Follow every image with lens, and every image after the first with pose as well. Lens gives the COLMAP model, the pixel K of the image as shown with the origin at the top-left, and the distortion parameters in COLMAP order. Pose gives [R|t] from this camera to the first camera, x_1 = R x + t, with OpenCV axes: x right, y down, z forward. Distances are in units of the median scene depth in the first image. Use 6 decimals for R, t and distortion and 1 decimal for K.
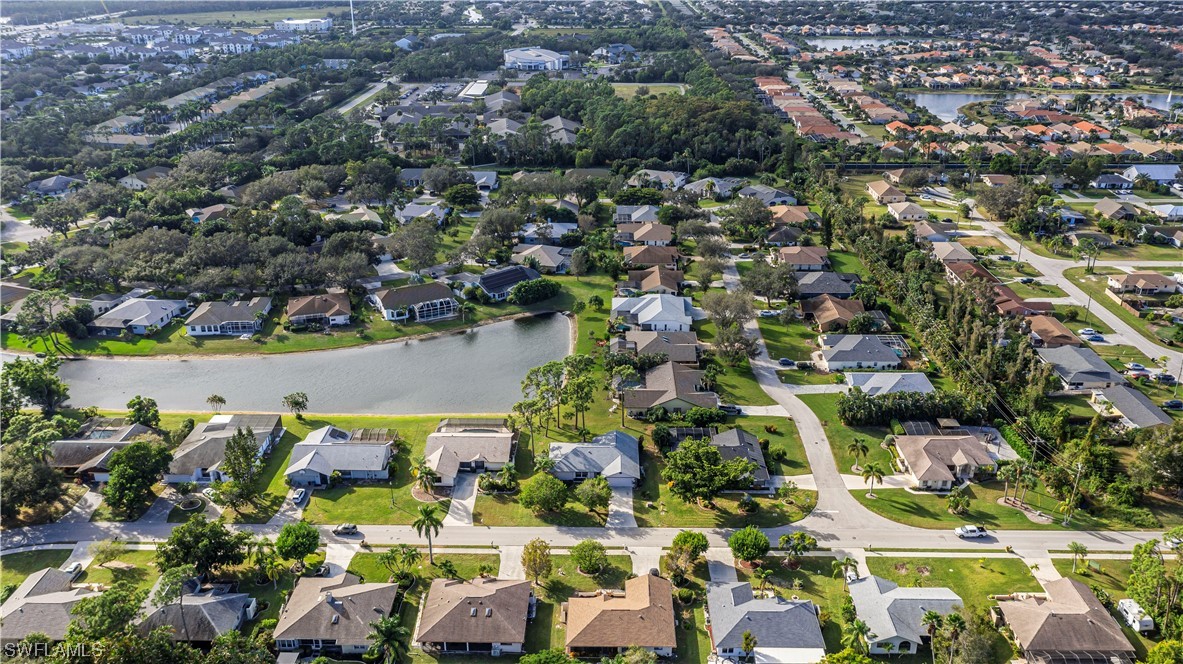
lens RADIAL K [[919.7, 0, 591.5], [0, 919.7, 332.0], [0, 0, 1]] dist [0.001080, 0.001068]
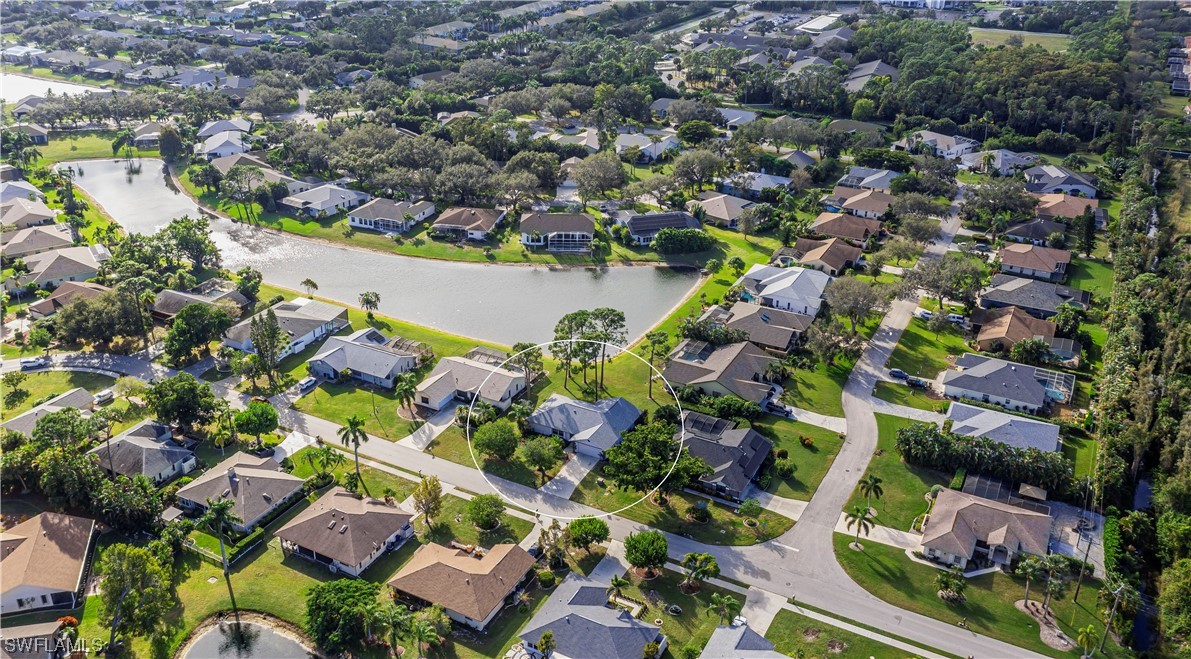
lens RADIAL K [[981.7, 0, 595.5], [0, 981.7, 329.5], [0, 0, 1]] dist [0.003170, 0.000303]
pose [[0.886699, 0.206207, -0.413815, 0.313945], [-0.187353, 0.978508, 0.086147, -0.029724], [0.422686, 0.001143, 0.906276, 0.090105]]
